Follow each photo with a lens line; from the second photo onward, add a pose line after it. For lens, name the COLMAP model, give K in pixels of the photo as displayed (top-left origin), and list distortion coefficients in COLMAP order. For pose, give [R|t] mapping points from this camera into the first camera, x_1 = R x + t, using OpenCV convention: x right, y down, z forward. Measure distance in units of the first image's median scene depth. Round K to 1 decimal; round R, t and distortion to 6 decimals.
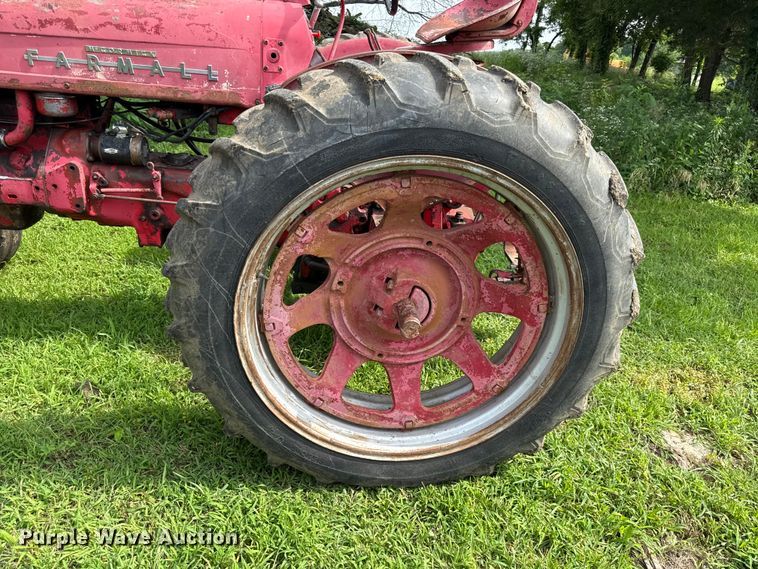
lens RADIAL K [[531.7, 0, 379.0], [0, 531.7, 284.5], [0, 0, 1]] dist [0.061738, -0.073554]
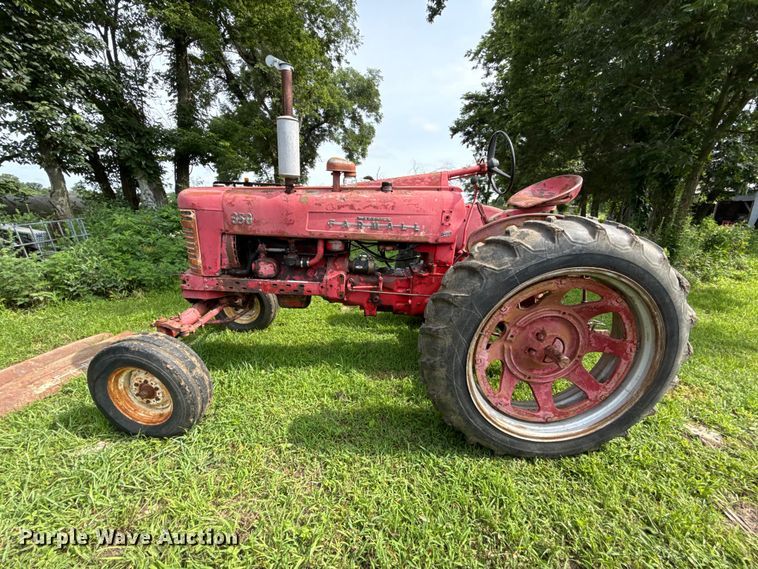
lens RADIAL K [[300.2, 0, 379.0], [0, 300.2, 284.5], [0, 0, 1]] dist [0.001462, -0.000021]
pose [[0.997252, -0.022571, -0.070556, -0.416982], [0.011196, 0.987434, -0.157633, -0.019284], [0.073228, 0.156410, 0.984974, -0.057661]]
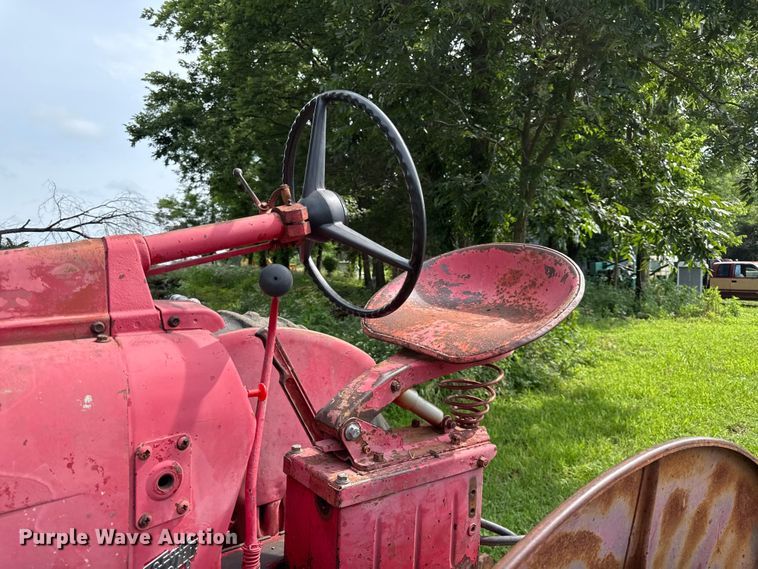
lens RADIAL K [[550.9, 0, 379.0], [0, 550.9, 284.5], [0, 0, 1]] dist [0.000737, -0.000369]
pose [[0.841162, -0.090856, 0.533096, -0.291416], [0.274755, 0.920875, -0.276585, -0.455040], [-0.465786, 0.379123, 0.799568, 0.663539]]
